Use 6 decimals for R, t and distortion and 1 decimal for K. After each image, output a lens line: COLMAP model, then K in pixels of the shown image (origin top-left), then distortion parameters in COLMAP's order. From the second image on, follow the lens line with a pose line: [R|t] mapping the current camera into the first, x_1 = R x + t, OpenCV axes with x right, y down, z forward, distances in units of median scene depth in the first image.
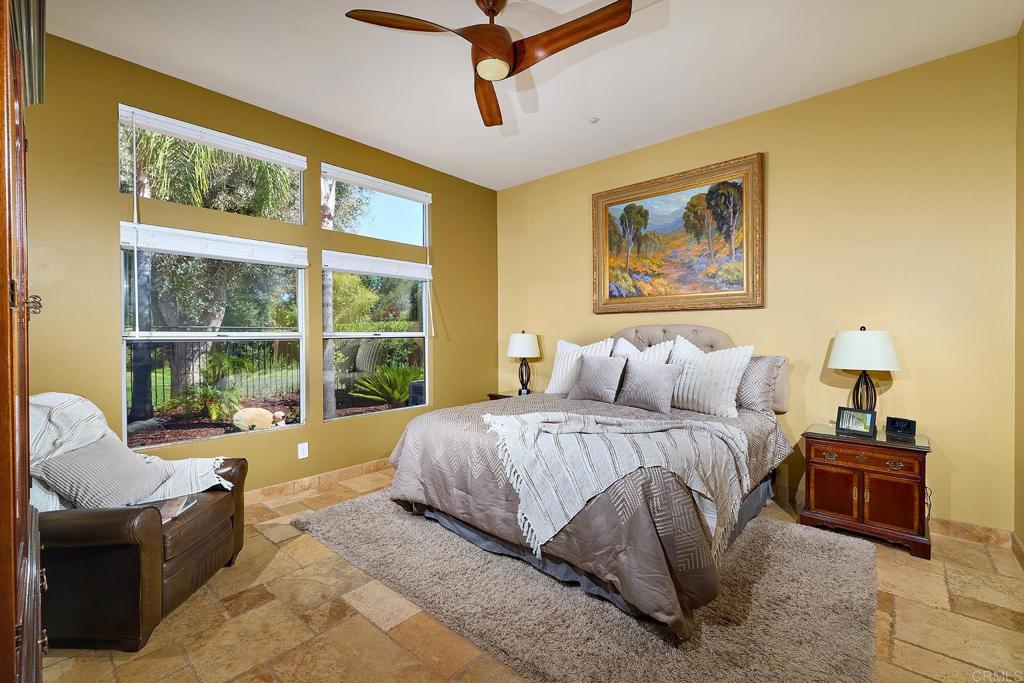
lens RADIAL K [[446.5, 0, 512.1], [0, 446.5, 339.7], [0, 0, 1]] dist [0.001748, -0.000946]
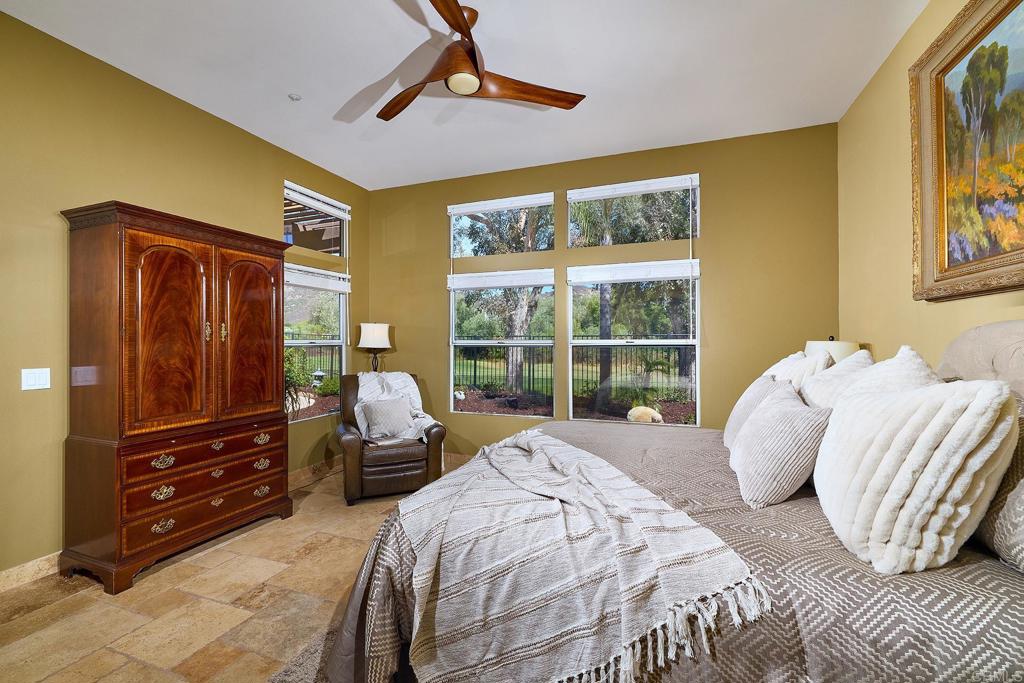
lens RADIAL K [[446.5, 0, 510.4], [0, 446.5, 341.2], [0, 0, 1]] dist [0.001748, -0.000946]
pose [[0.350839, 0.001581, -0.936434, 0.518901], [-0.010049, 0.999947, -0.002077, -0.008440], [0.936382, 0.010139, 0.350837, 0.412835]]
